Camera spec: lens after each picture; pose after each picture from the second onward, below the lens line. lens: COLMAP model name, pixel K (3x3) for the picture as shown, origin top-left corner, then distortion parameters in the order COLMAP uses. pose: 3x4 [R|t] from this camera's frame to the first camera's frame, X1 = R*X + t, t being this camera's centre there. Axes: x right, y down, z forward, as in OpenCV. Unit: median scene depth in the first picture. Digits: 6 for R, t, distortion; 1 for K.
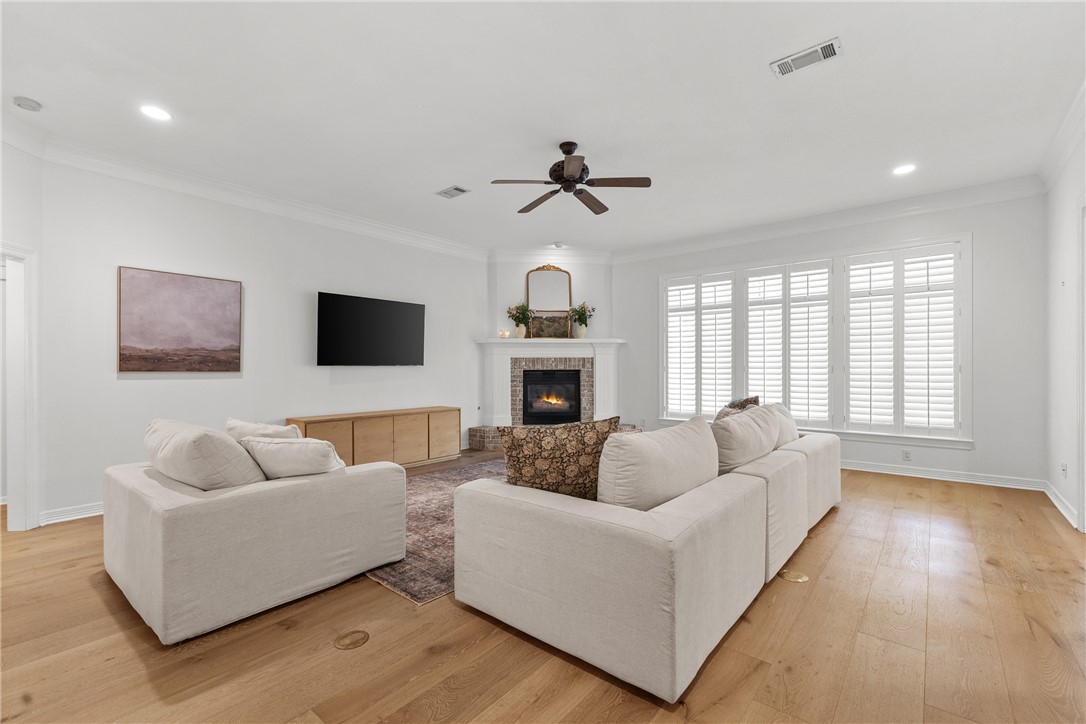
lens RADIAL K [[459.6, 0, 564.0], [0, 459.6, 366.3], [0, 0, 1]] dist [-0.001298, -0.000018]
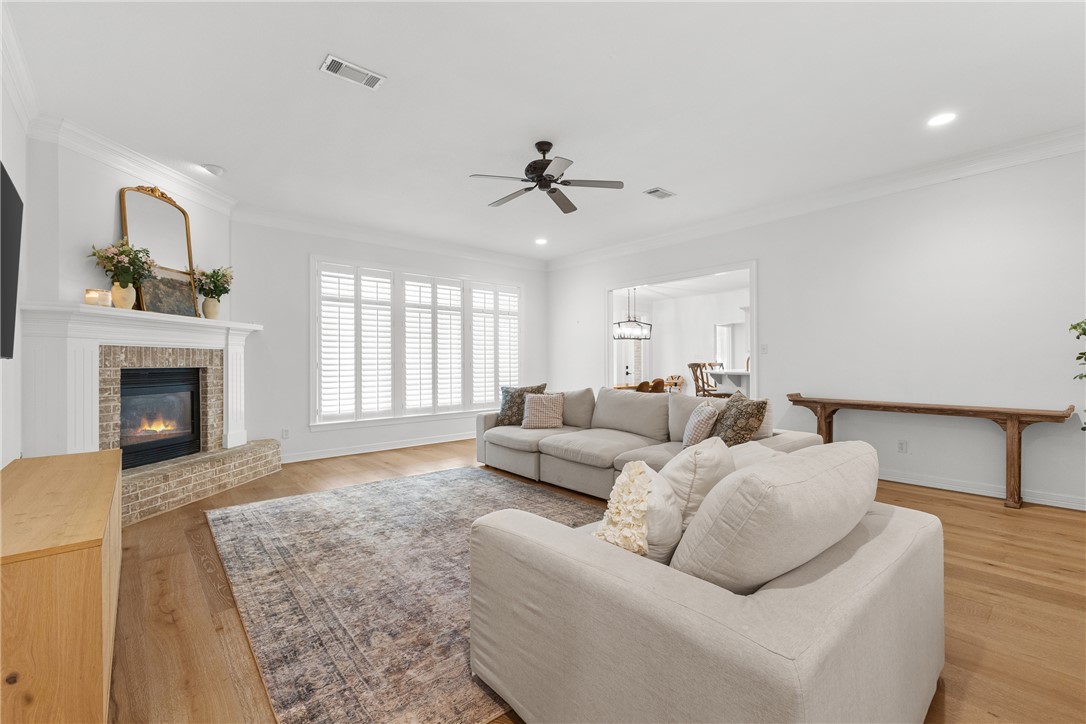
lens RADIAL K [[466.6, 0, 543.0], [0, 466.6, 362.0], [0, 0, 1]] dist [0.003238, 0.000438]
pose [[0.180576, 0.004307, 0.983552, -0.539217], [0.003443, 0.999982, -0.005011, 0.004511], [-0.983555, 0.004292, 0.180558, 0.419832]]
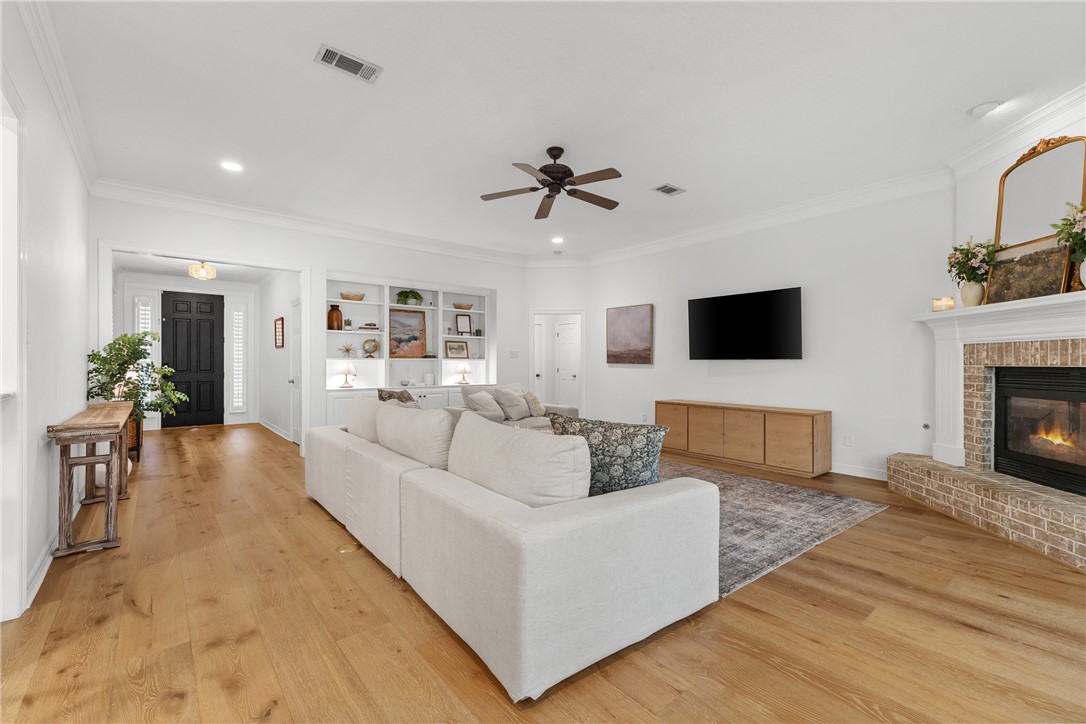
lens RADIAL K [[466.6, 0, 543.0], [0, 466.6, 362.0], [0, 0, 1]] dist [0.003238, 0.000438]
pose [[-0.208888, 0.003256, -0.977934, 0.548507], [0.002290, 0.999993, 0.002840, 0.000127], [0.977937, -0.001646, -0.208894, 0.618349]]
